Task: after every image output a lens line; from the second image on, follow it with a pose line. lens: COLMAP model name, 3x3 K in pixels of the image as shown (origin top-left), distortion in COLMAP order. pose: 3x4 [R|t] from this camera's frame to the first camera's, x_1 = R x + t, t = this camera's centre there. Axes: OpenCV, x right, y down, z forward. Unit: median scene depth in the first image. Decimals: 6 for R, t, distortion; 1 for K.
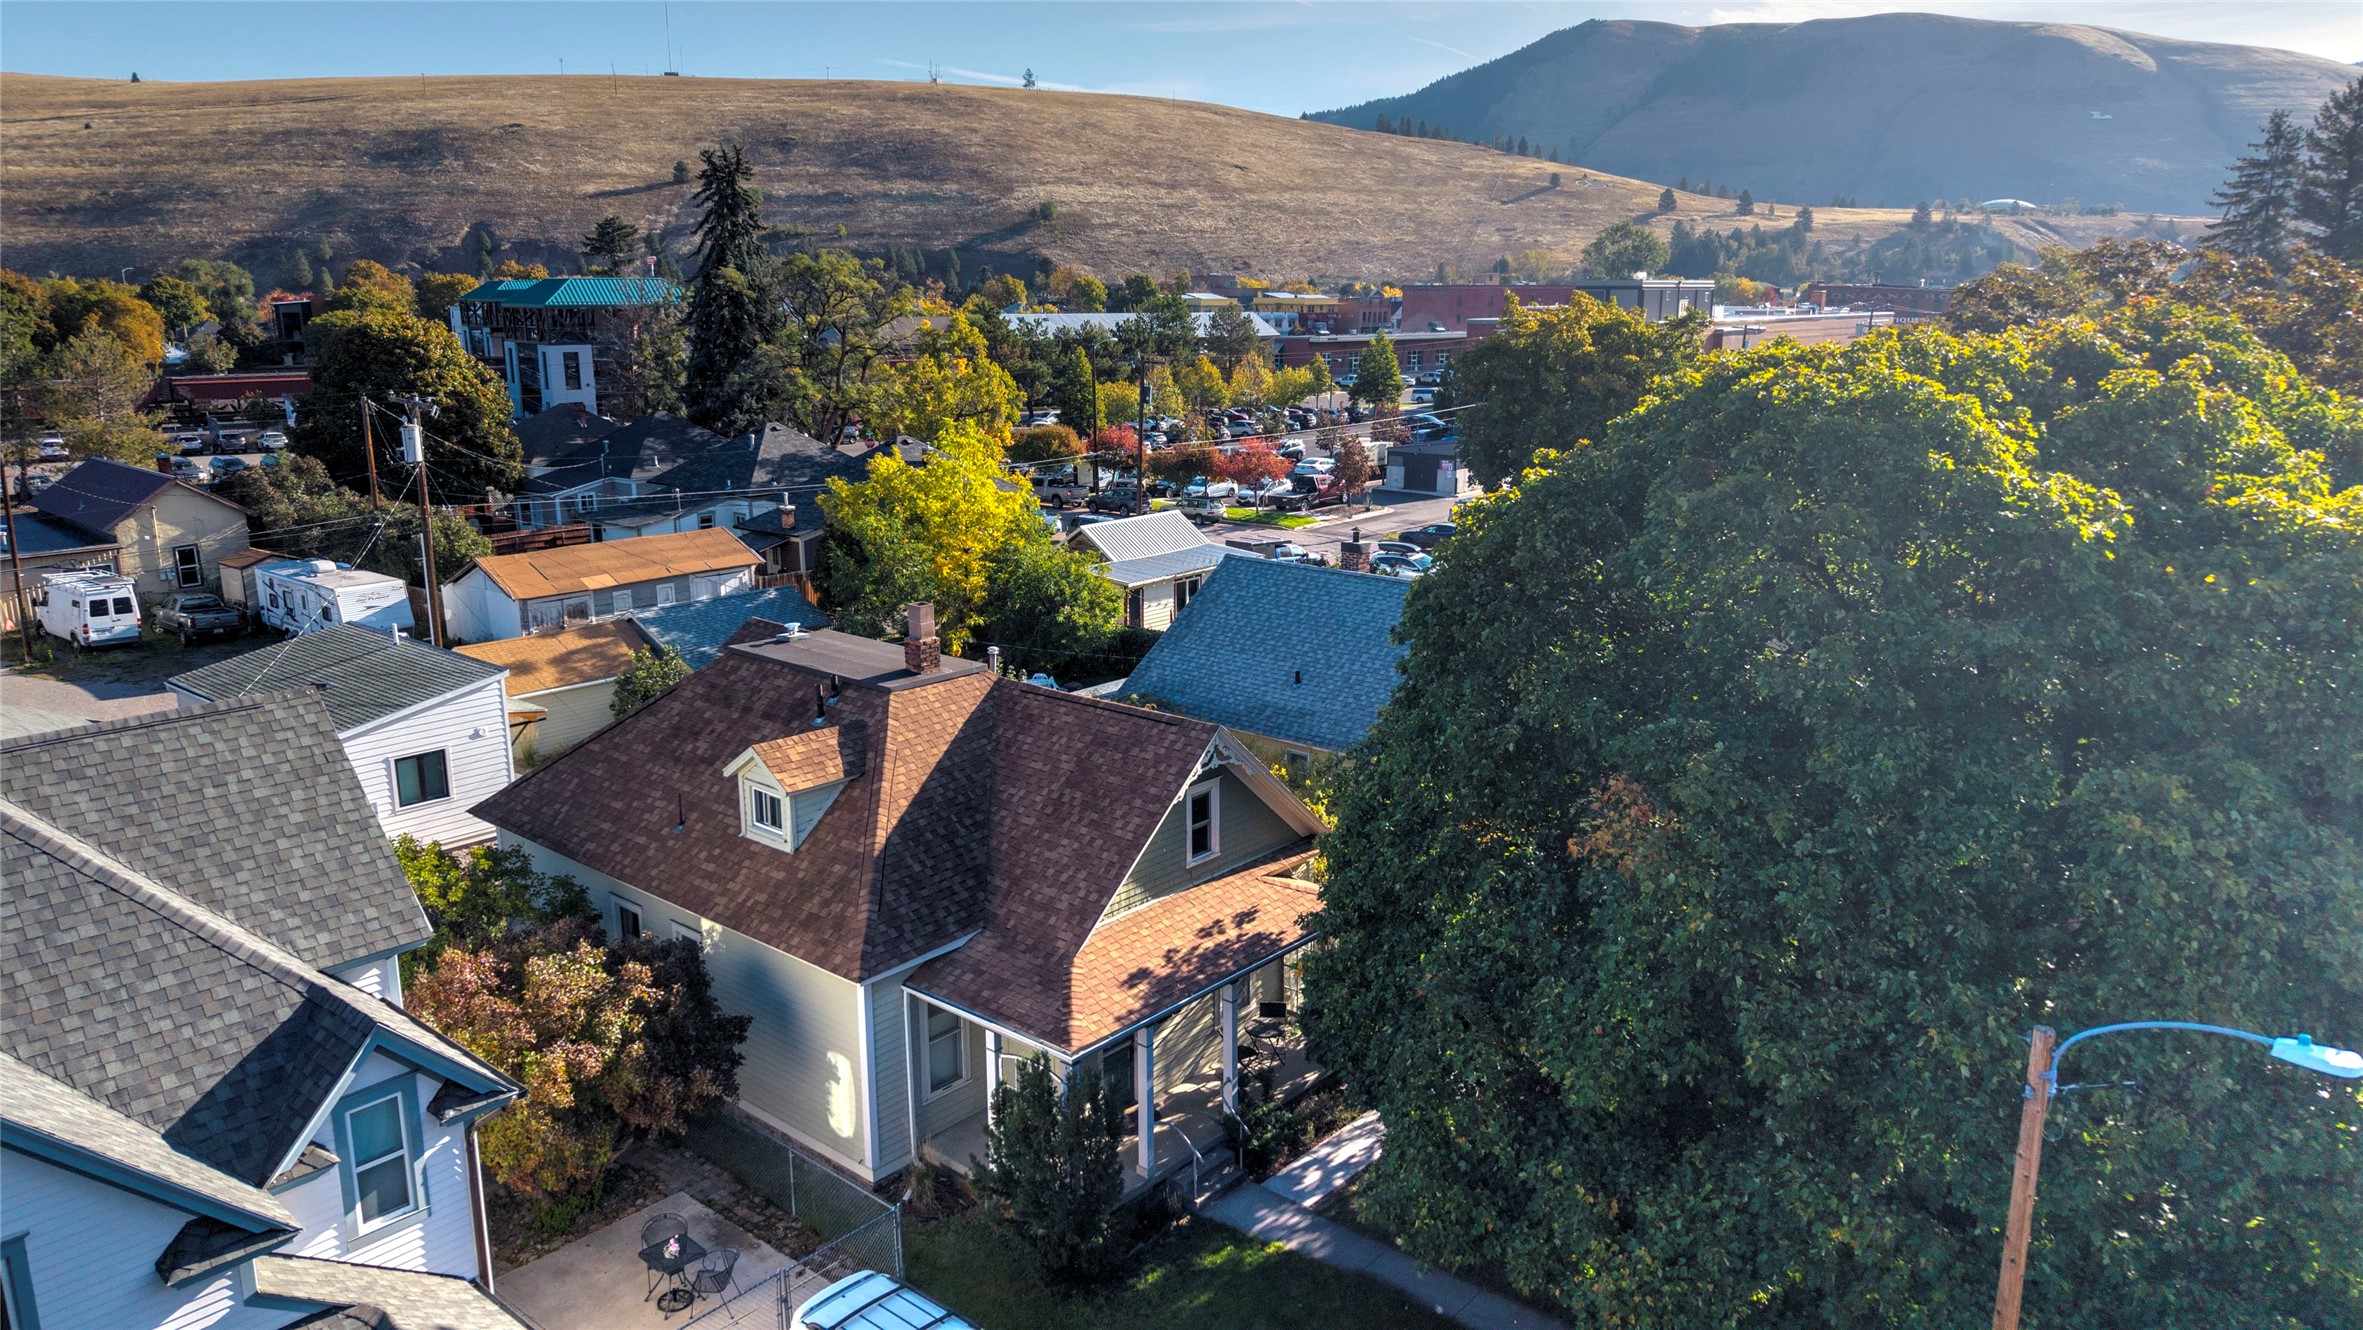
lens RADIAL K [[1589.9, 0, 1164.2], [0, 1589.9, 673.7], [0, 0, 1]] dist [0.020740, -0.019472]
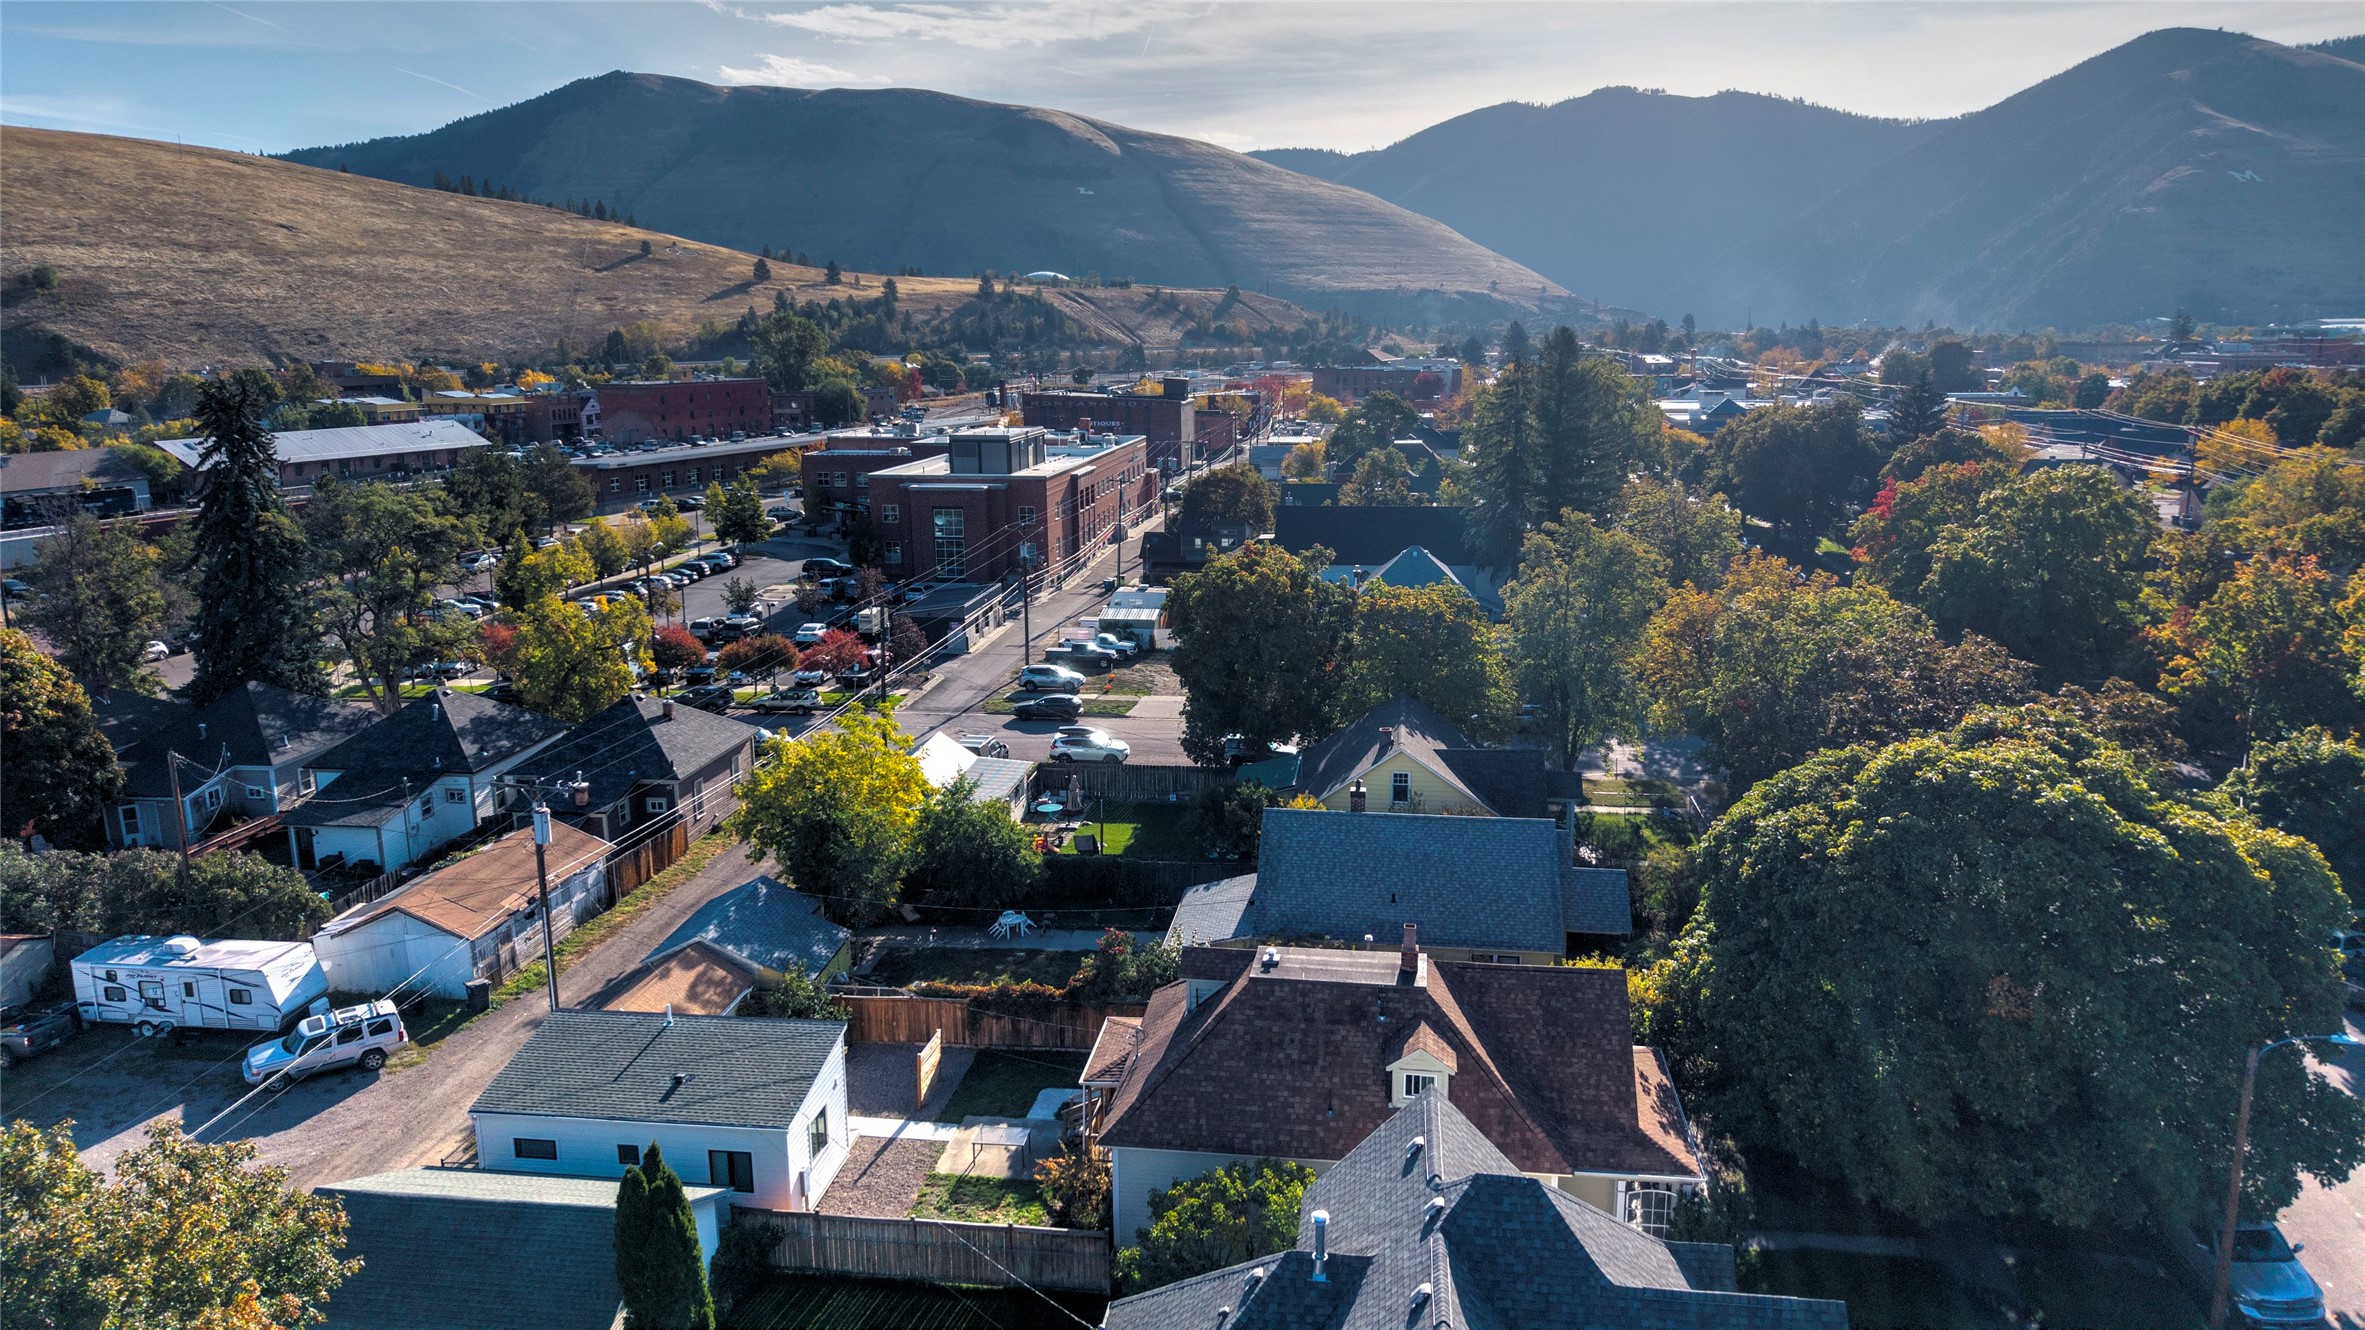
lens RADIAL K [[1591.3, 0, 1182.5], [0, 1591.3, 679.5], [0, 0, 1]] dist [0.020740, -0.019472]
pose [[0.840992, -0.125158, 0.526373, -0.457549], [0.138946, 0.990209, 0.013451, -0.135833], [-0.522902, 0.061826, 0.850148, -0.085513]]
